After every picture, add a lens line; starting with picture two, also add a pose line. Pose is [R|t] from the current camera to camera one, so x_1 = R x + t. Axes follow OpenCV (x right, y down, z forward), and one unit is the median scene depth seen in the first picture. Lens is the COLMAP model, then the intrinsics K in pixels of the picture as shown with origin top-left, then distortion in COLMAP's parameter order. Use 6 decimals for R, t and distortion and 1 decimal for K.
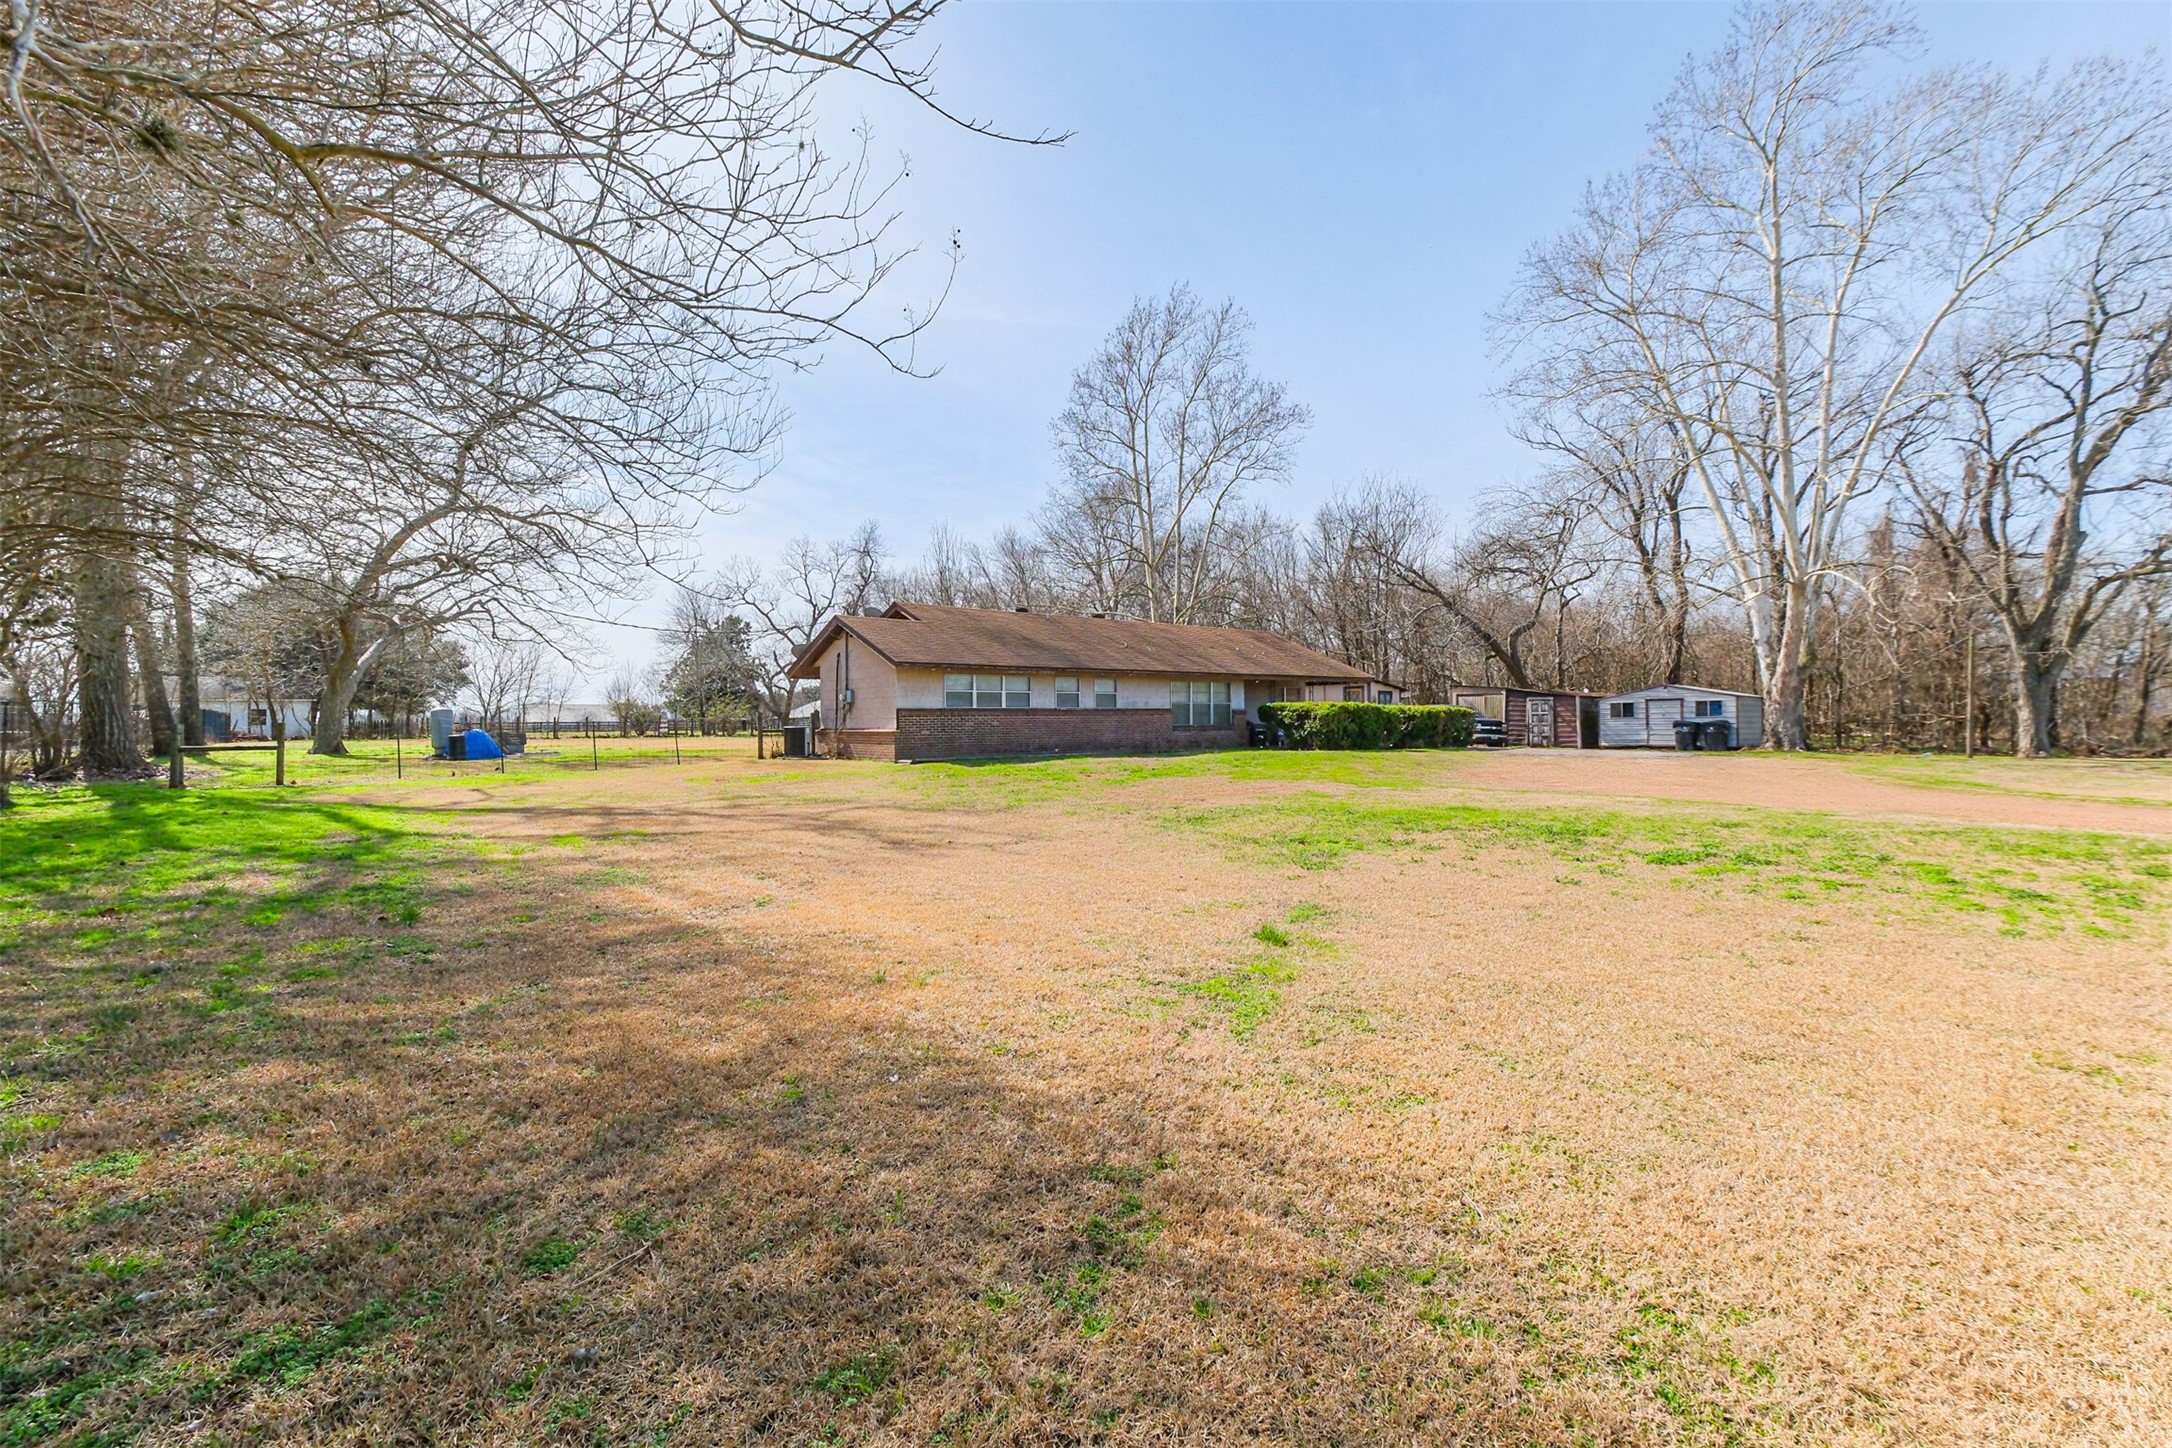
lens RADIAL K [[952.0, 0, 1086.0], [0, 952.0, 724.0], [0, 0, 1]] dist [-0.002182, -0.000371]
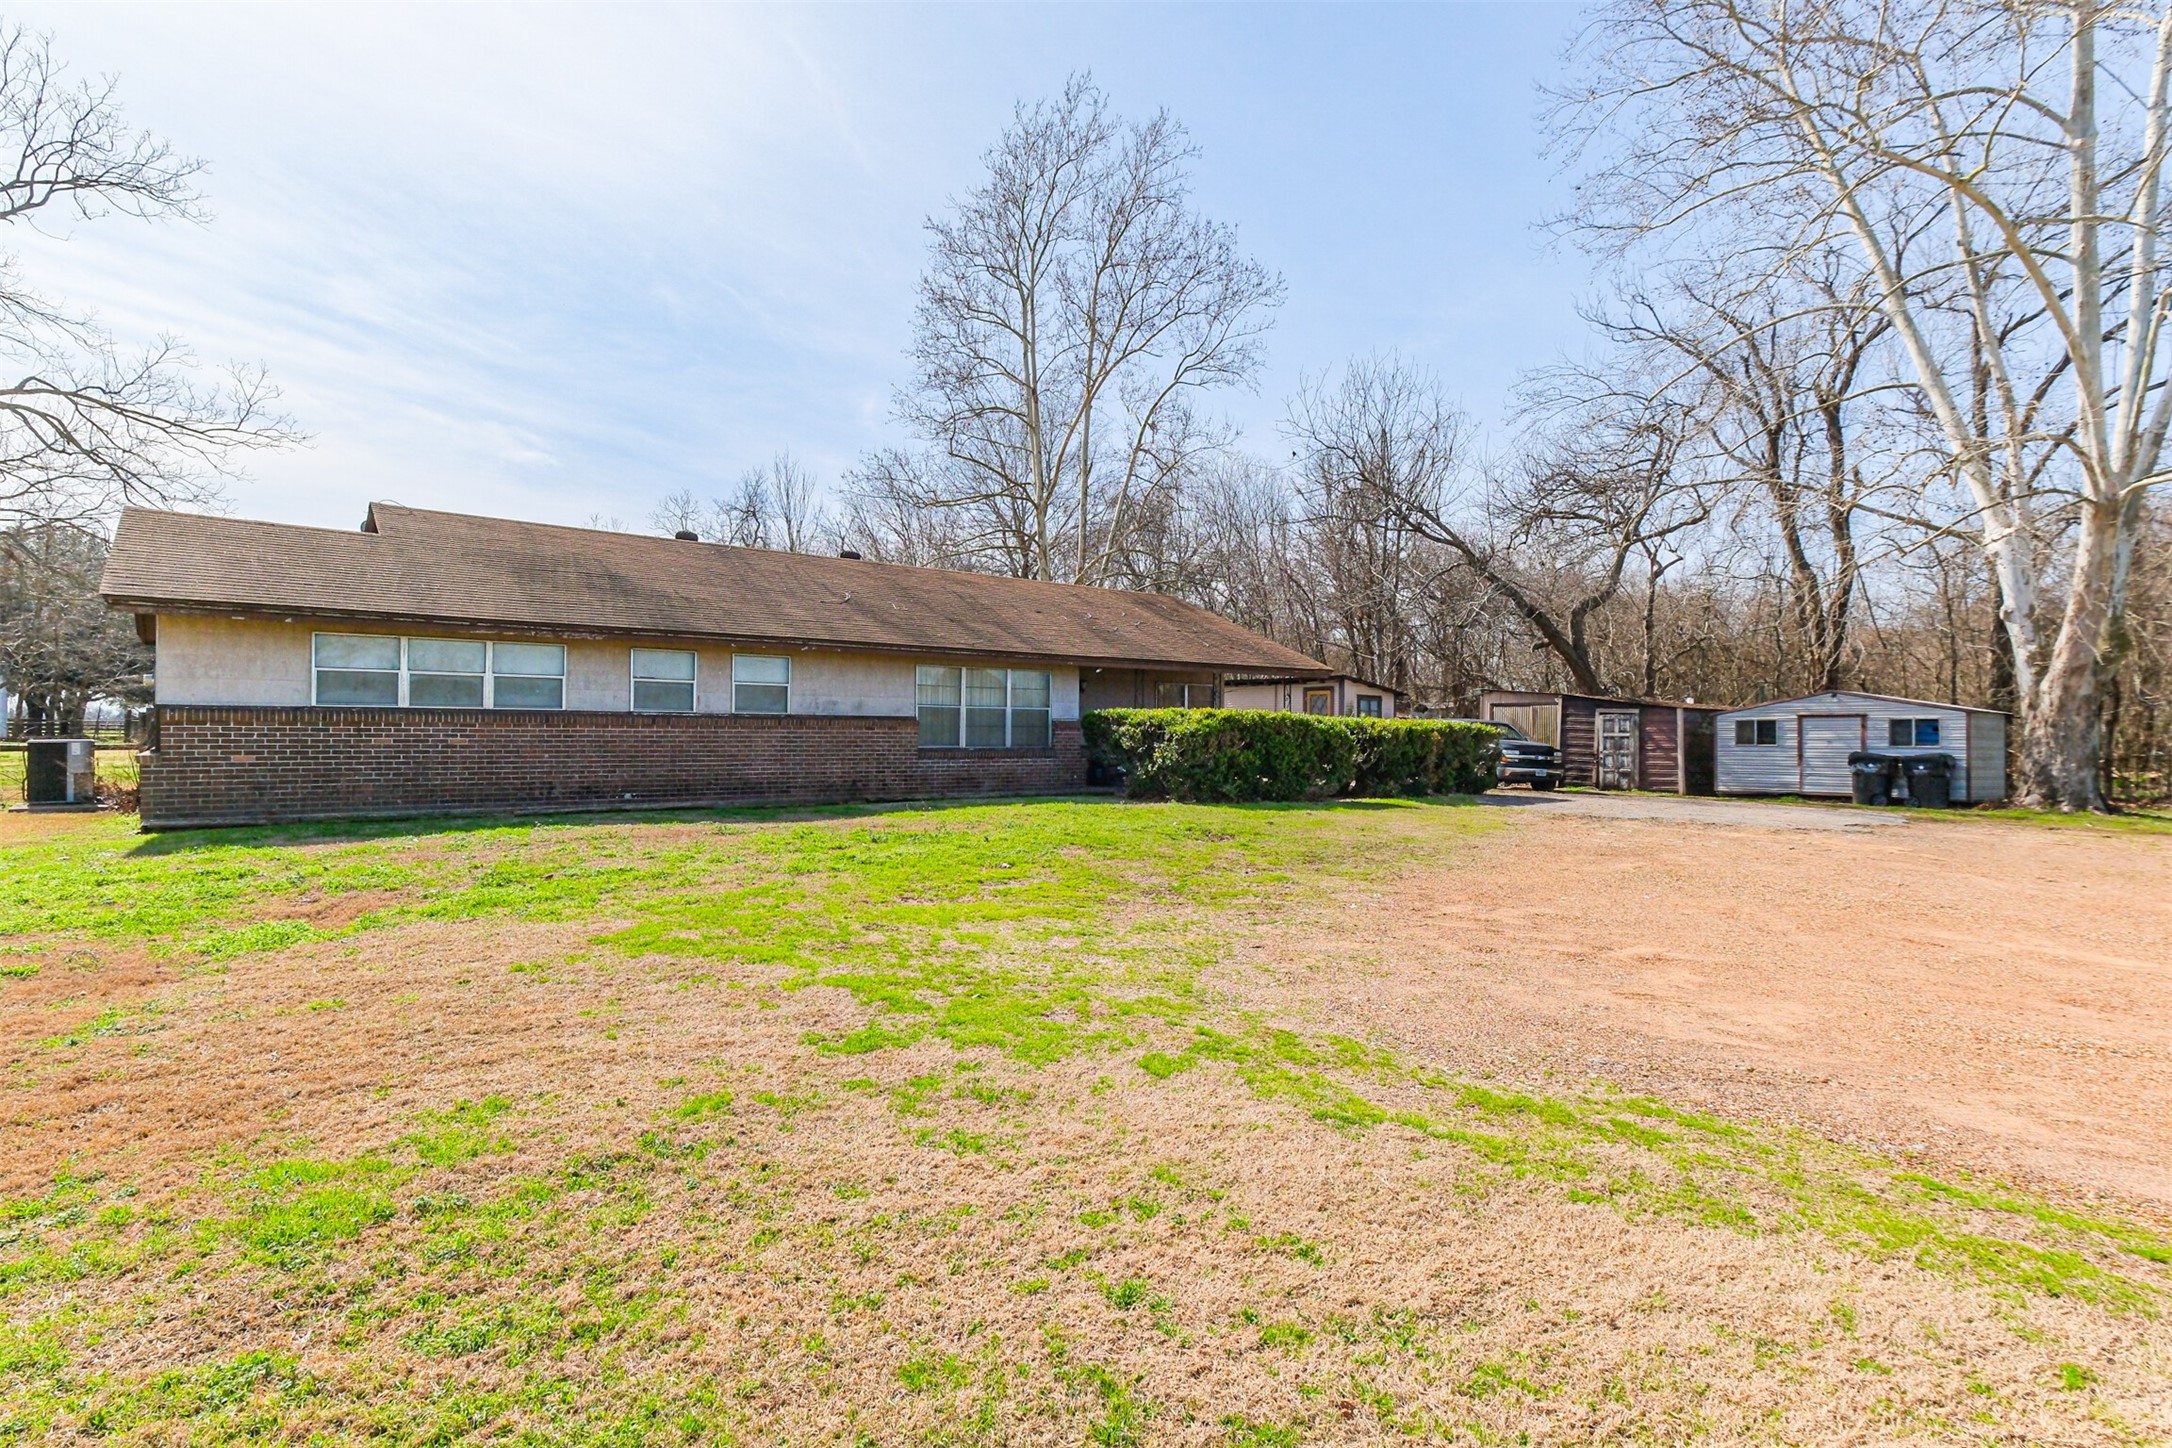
lens RADIAL K [[1081.0, 0, 1076.1], [0, 1081.0, 738.8], [0, 0, 1]] dist [0.002517, 0.001247]
pose [[0.999662, 0.016829, -0.019815, 0.158500], [-0.016762, 0.999853, 0.003519, -0.006116], [0.019872, -0.003186, 0.999797, 0.328756]]
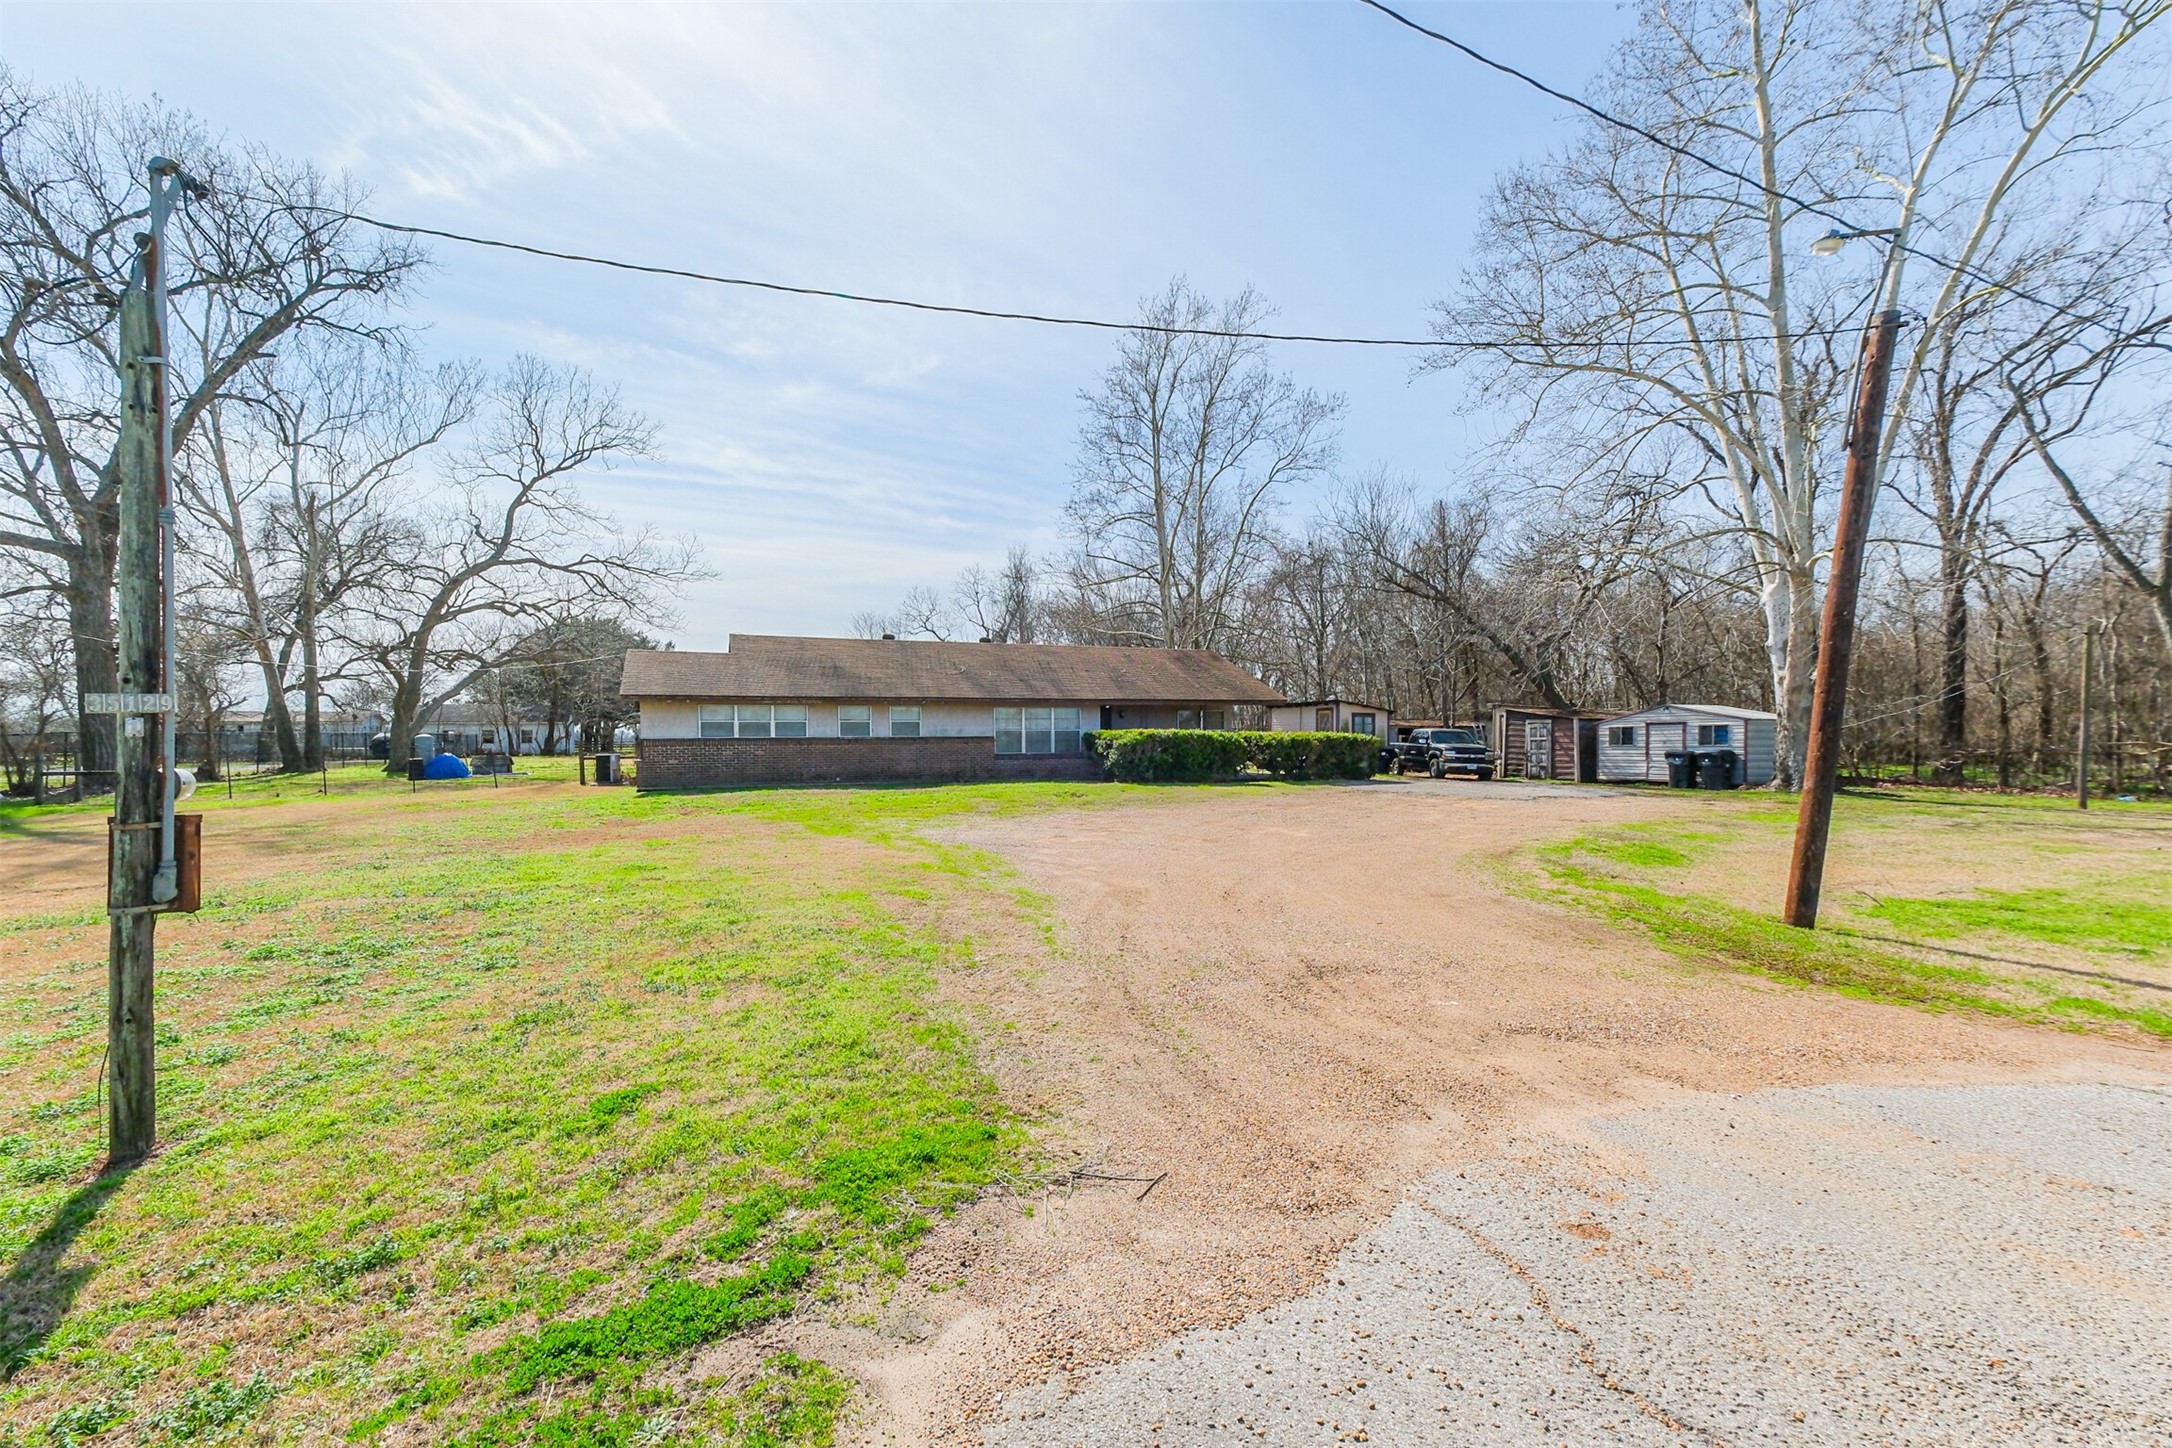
lens RADIAL K [[942.6, 0, 1079.0], [0, 942.6, 773.4], [0, 0, 1]] dist [0.000223, 0.000051]
pose [[0.955347, 0.012809, -0.295208, 0.375364], [-0.002510, 0.999376, 0.035239, -0.010538], [0.295475, -0.032925, 0.954783, 0.095293]]
